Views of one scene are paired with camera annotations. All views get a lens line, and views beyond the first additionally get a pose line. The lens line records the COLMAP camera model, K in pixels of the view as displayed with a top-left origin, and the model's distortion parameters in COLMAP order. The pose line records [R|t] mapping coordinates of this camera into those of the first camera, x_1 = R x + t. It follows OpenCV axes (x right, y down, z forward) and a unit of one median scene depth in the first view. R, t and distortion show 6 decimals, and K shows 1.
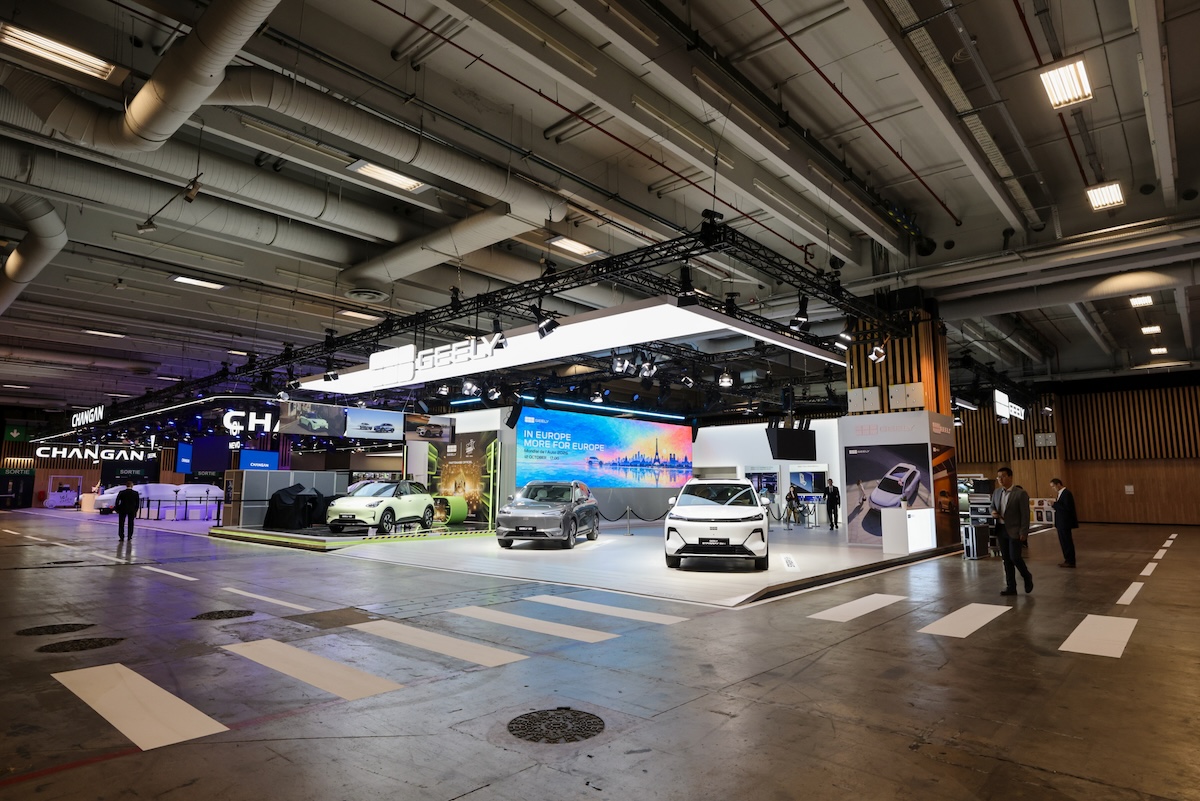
lens RADIAL K [[680.0, 0, 600.5], [0, 680.0, 399.4], [0, 0, 1]] dist [-0.017419, 0.001350]
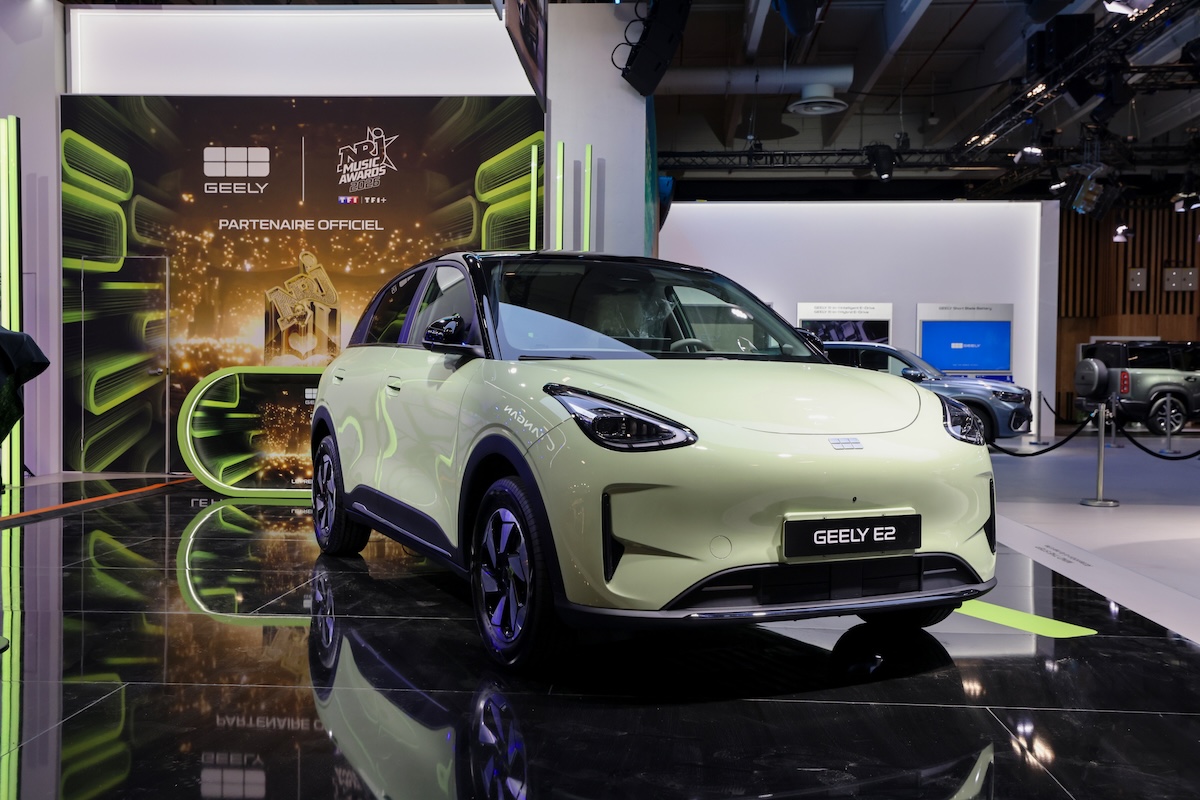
lens RADIAL K [[1131.4, 0, 592.0], [0, 1131.4, 404.0], [0, 0, 1]] dist [0.051417, 0.000000]
pose [[0.789630, -0.011012, 0.613484, -0.481284], [-0.088347, 0.987380, 0.131437, 0.122812], [-0.607189, -0.157986, 0.778692, 0.826000]]
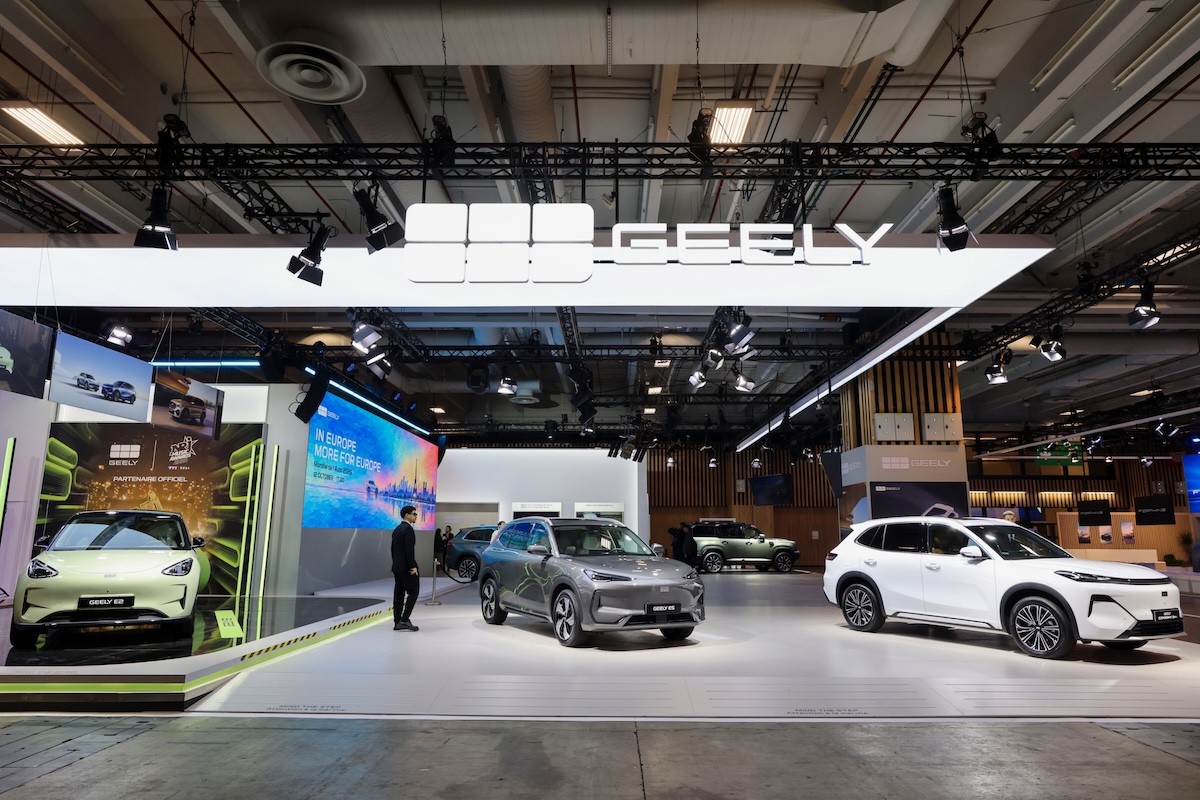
lens RADIAL K [[740.5, 0, 601.1], [0, 740.5, 393.7], [0, 0, 1]] dist [-0.008489, 0.008585]
pose [[0.757025, 0.123410, 0.641625, -0.414639], [-0.088805, 0.992322, -0.086085, 0.060792], [-0.647323, 0.008189, 0.762172, 0.457413]]
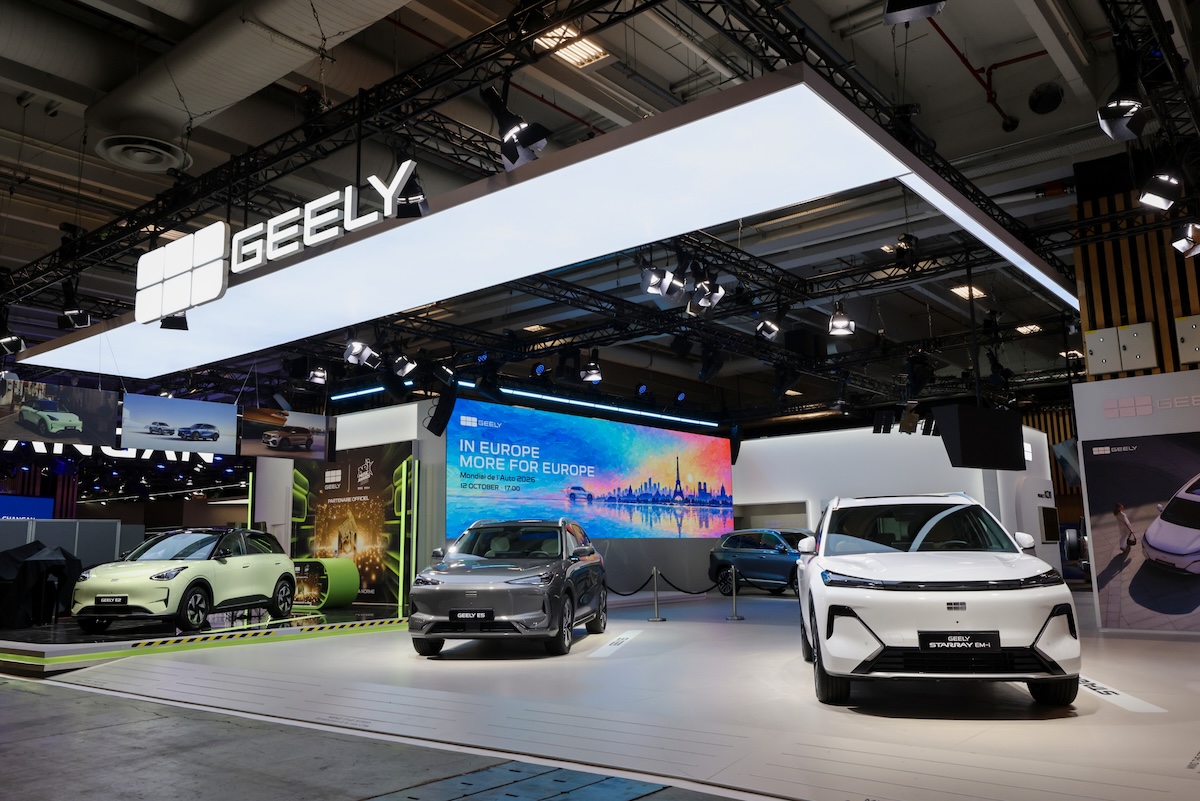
lens RADIAL K [[929.5, 0, 601.9], [0, 929.5, 395.5], [0, 0, 1]] dist [0.010789, 0.013161]
pose [[0.998735, -0.014046, 0.048288, -0.036991], [0.015741, 0.999267, -0.034890, 0.046711], [-0.047762, 0.035606, 0.998224, 0.262268]]
